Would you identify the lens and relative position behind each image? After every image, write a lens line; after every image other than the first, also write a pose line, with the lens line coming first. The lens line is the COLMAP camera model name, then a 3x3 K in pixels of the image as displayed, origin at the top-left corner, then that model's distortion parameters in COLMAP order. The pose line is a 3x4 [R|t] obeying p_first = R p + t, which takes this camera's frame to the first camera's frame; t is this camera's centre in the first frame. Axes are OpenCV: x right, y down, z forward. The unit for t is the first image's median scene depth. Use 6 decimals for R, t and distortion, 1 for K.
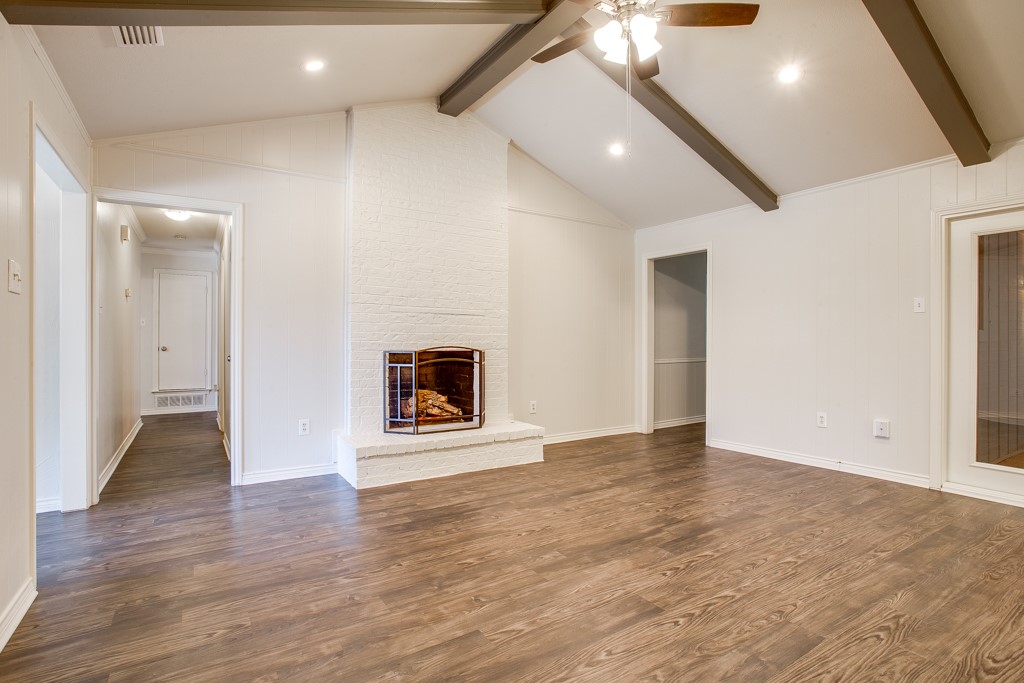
lens RADIAL K [[500.6, 0, 502.3], [0, 500.6, 340.9], [0, 0, 1]] dist [-0.039455, 0.011206]
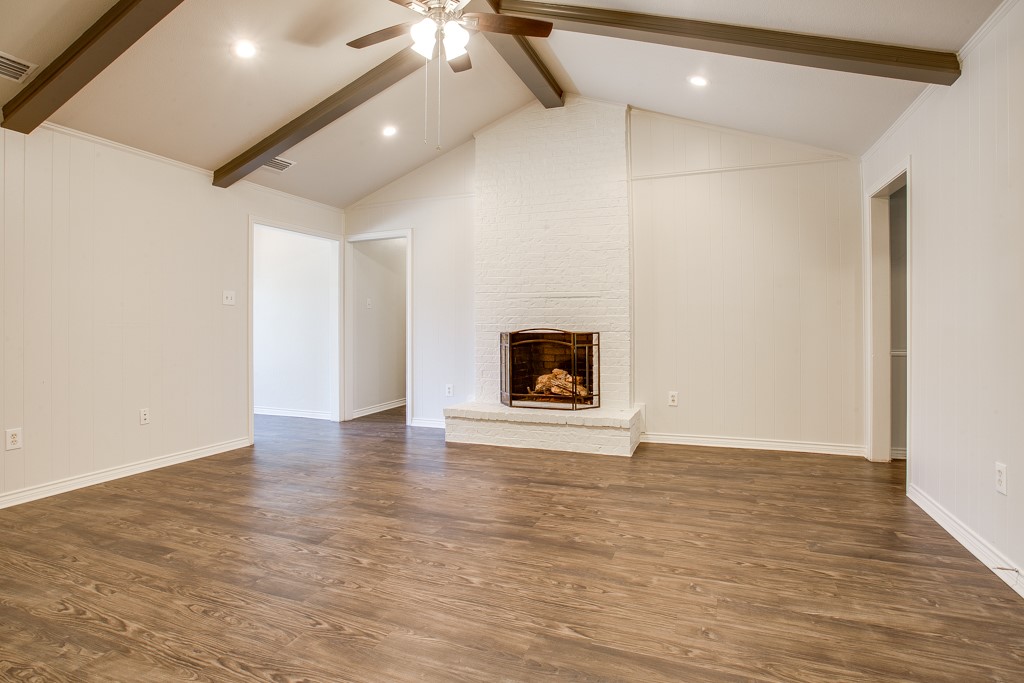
lens RADIAL K [[523.7, 0, 499.8], [0, 523.7, 322.9], [0, 0, 1]] dist [-0.058481, 0.020216]
pose [[0.583646, -0.005300, -0.811991, 0.979737], [0.010131, 0.999948, 0.000756, -0.004286], [0.811945, -0.008667, 0.583669, 0.369710]]
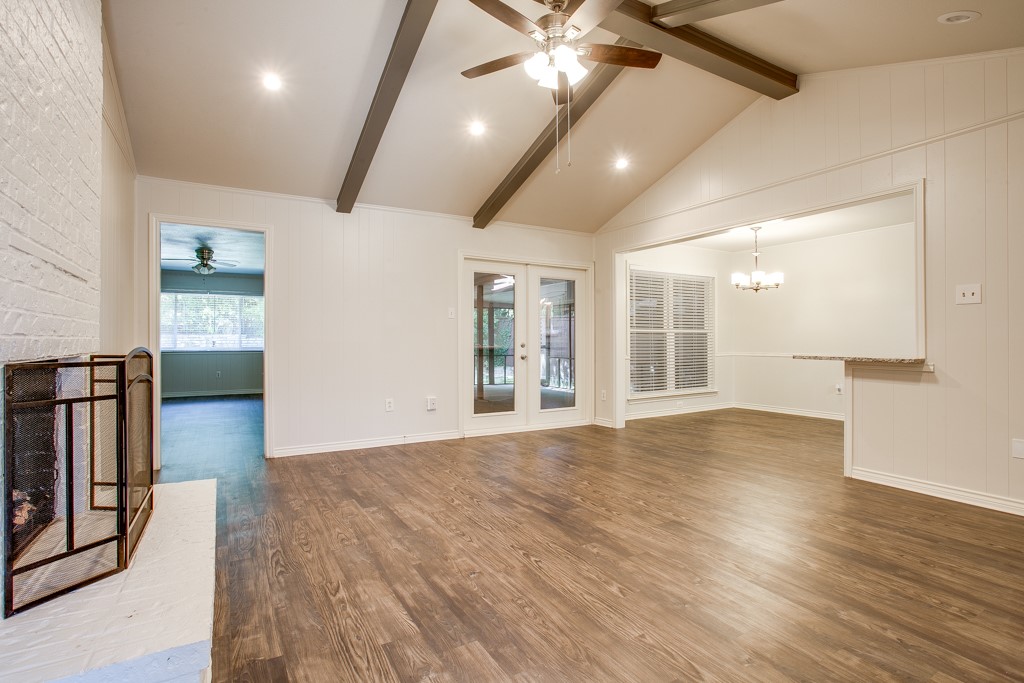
lens RADIAL K [[500.6, 0, 509.3], [0, 500.6, 343.9], [0, 0, 1]] dist [-0.039455, 0.011206]
pose [[0.033745, -0.004468, 0.999420, -0.695088], [-0.003035, 0.999985, 0.004573, 0.007111], [-0.999426, -0.003187, 0.033731, 0.857999]]
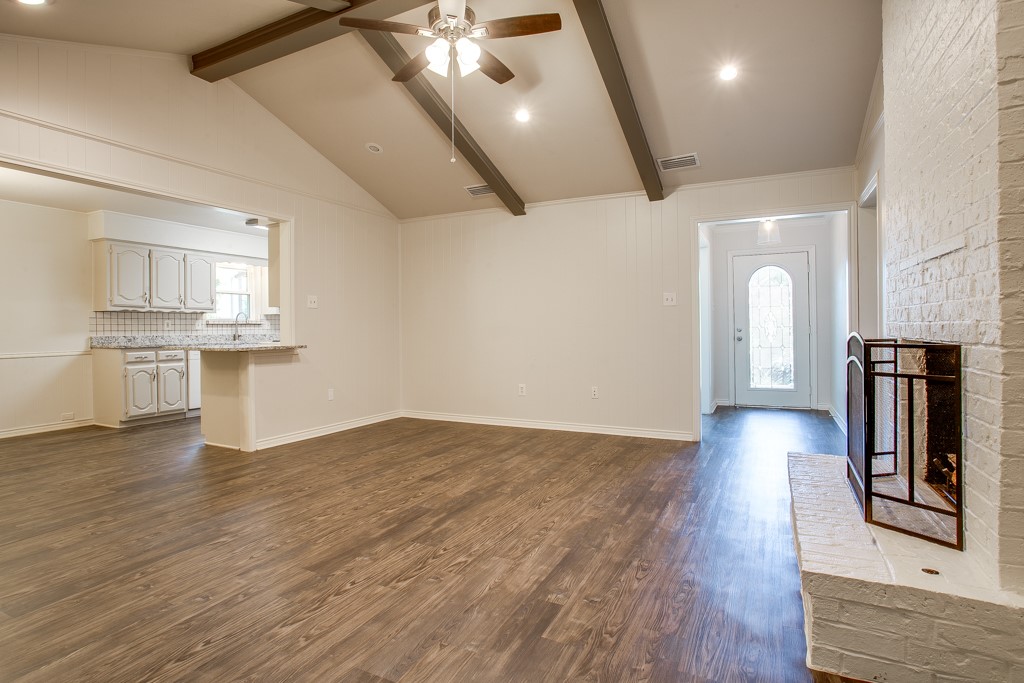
lens RADIAL K [[523.7, 0, 515.3], [0, 523.7, 331.3], [0, 0, 1]] dist [-0.058481, 0.020216]
pose [[-0.849809, 0.011555, -0.526963, 0.604924], [0.014195, 0.999899, -0.000966, 0.010390], [0.526899, -0.008301, -0.849887, 1.650711]]
